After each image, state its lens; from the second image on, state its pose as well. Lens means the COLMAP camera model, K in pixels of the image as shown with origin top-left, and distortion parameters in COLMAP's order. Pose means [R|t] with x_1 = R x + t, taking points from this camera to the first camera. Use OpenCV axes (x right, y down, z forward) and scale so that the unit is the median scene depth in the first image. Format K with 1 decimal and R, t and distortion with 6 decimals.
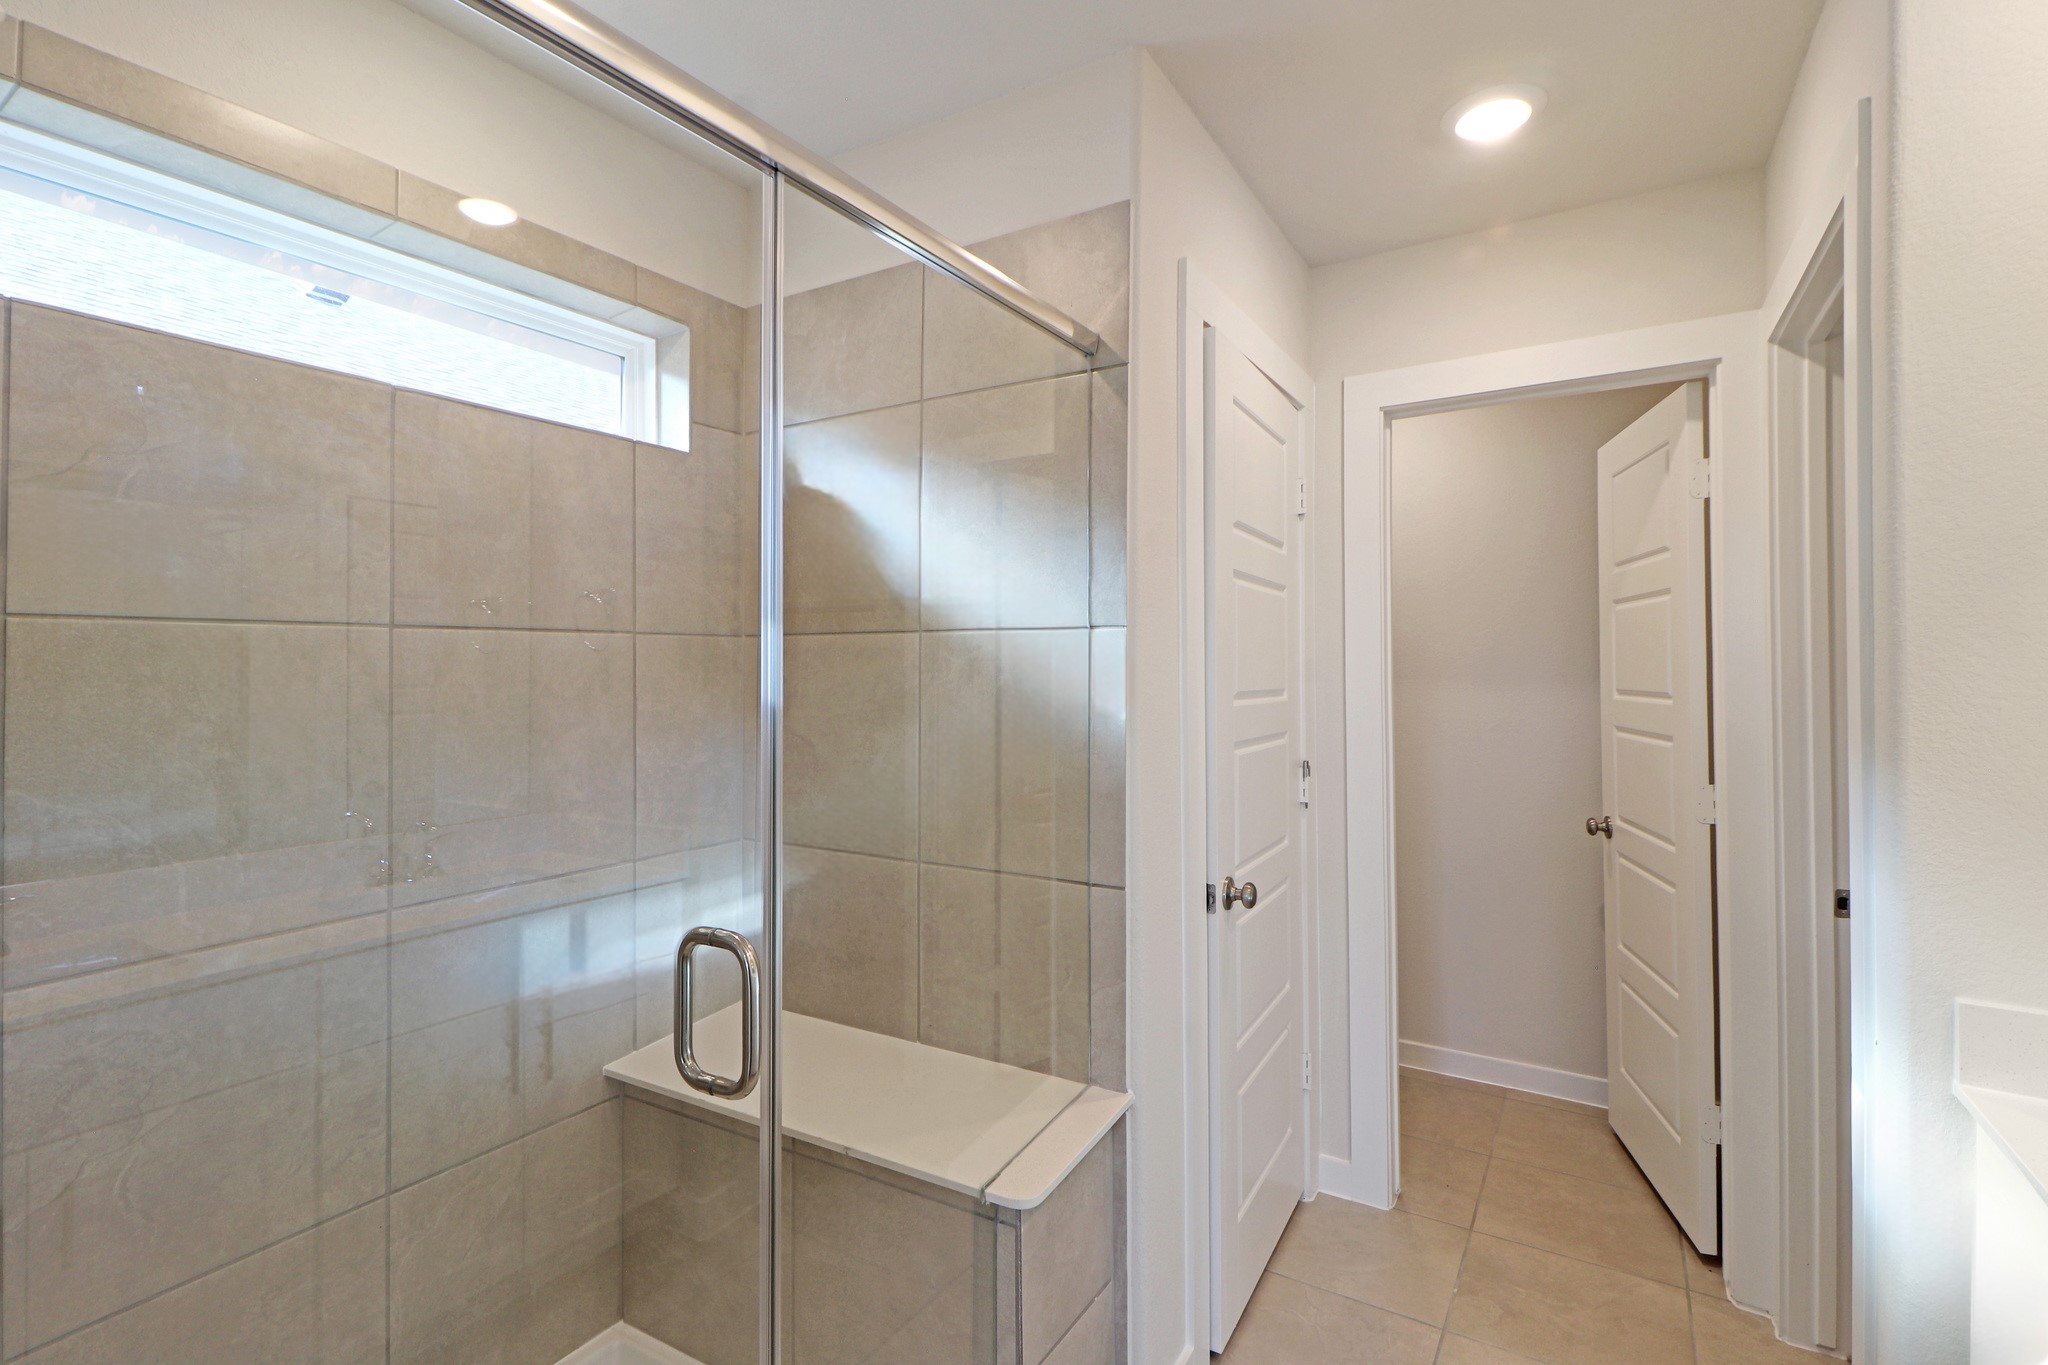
lens RADIAL K [[935.1, 0, 1025.7], [0, 935.1, 675.7], [0, 0, 1]] dist [0.003946, -0.014998]
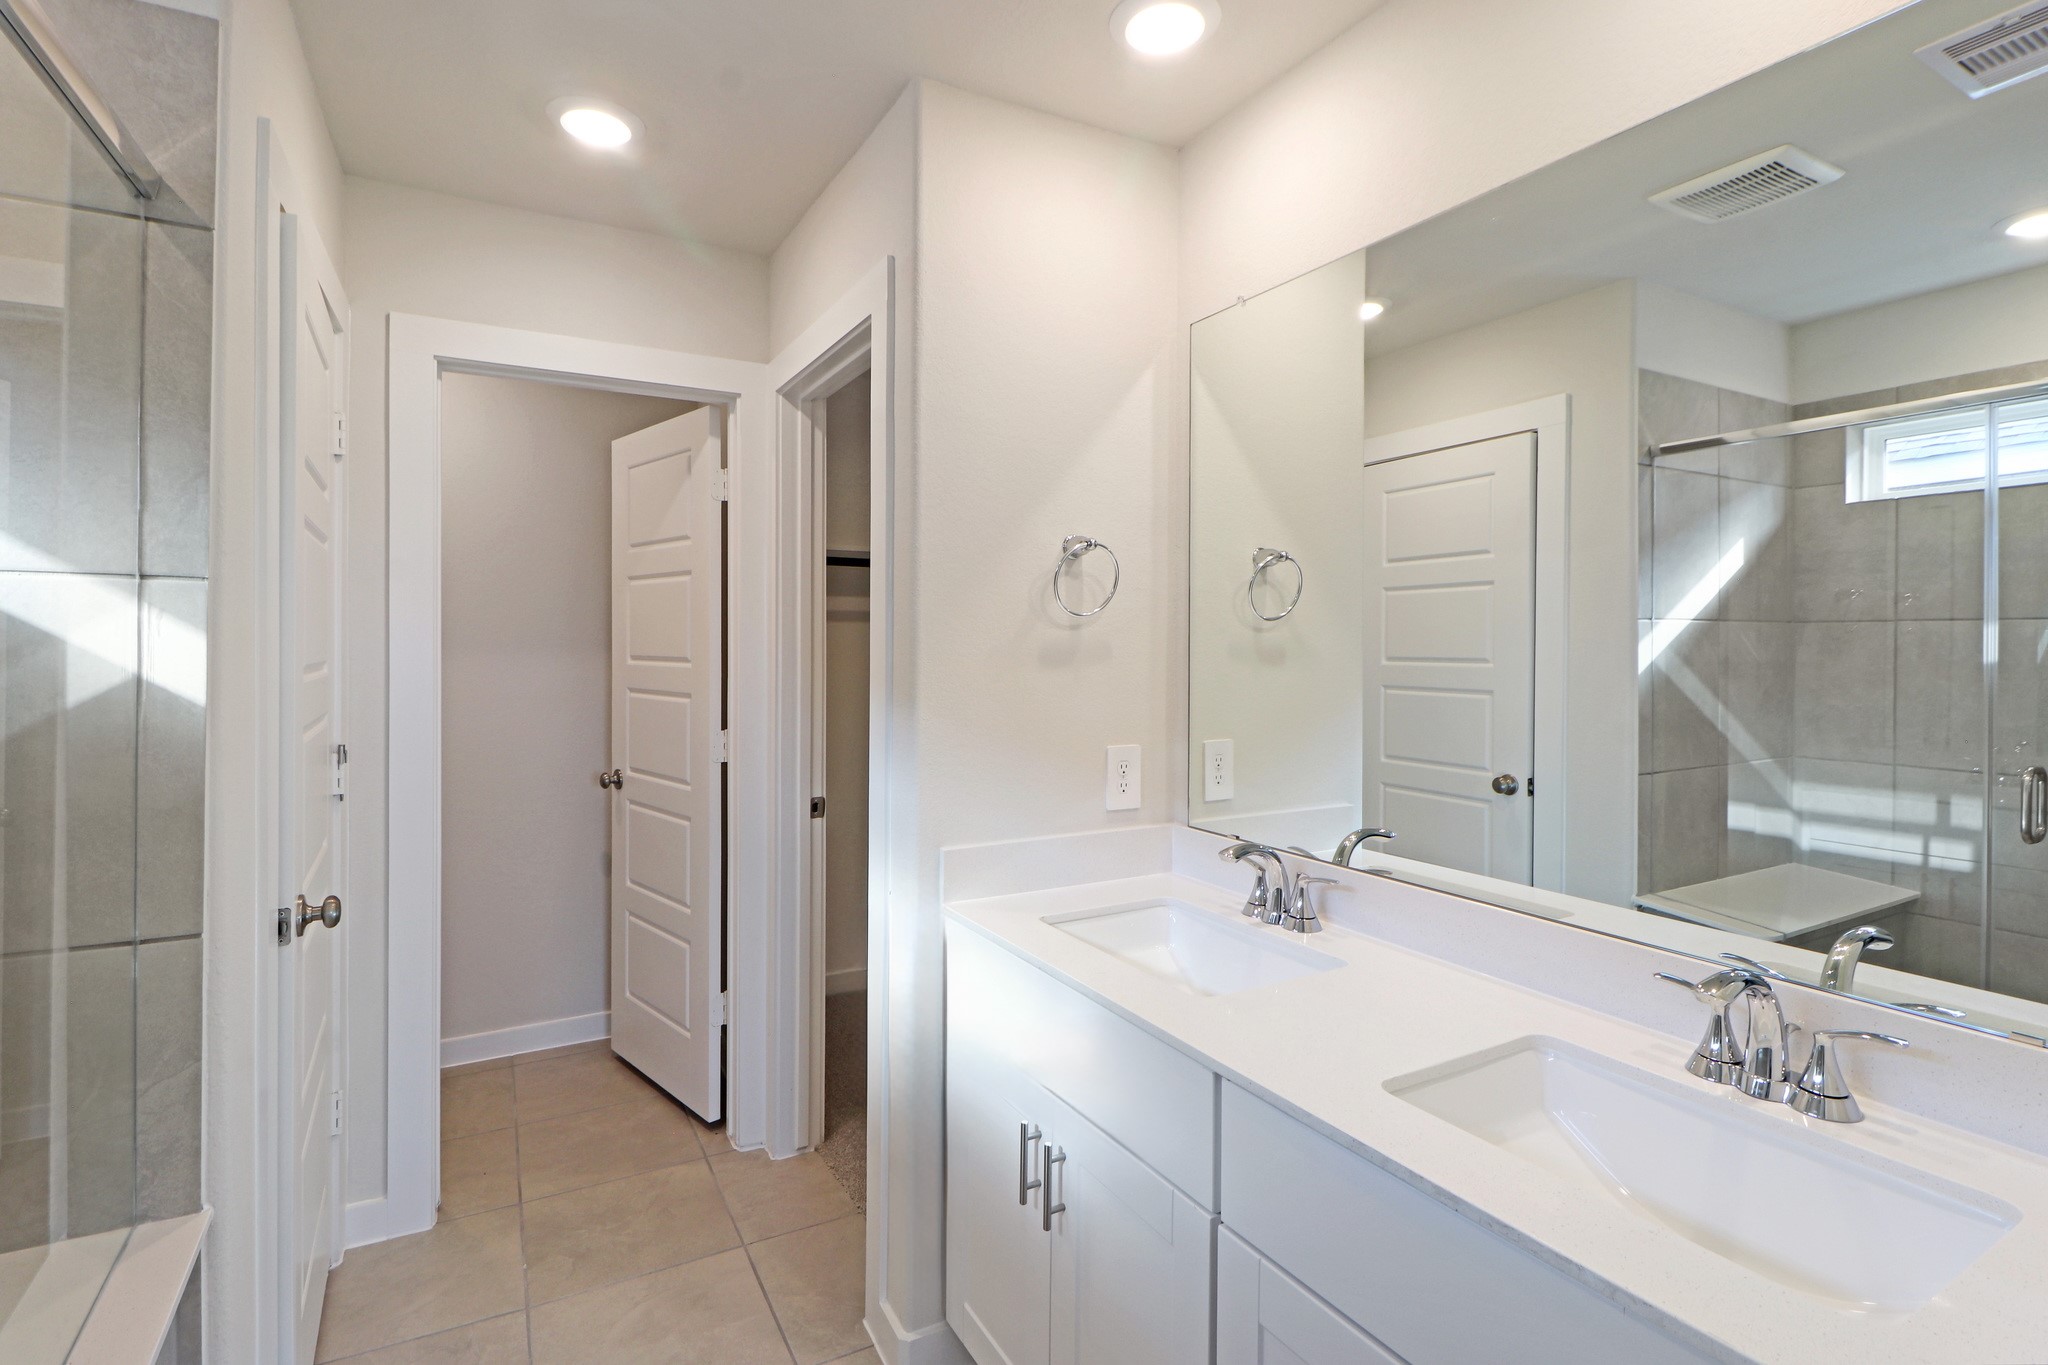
lens RADIAL K [[931.4, 0, 1018.5], [0, 931.4, 608.2], [0, 0, 1]] dist [-0.000557, -0.021026]
pose [[0.465838, 0.030310, 0.884351, -0.183722], [0.003249, 0.999348, -0.035963, -0.000622], [-0.884864, 0.019627, 0.465436, 0.072370]]
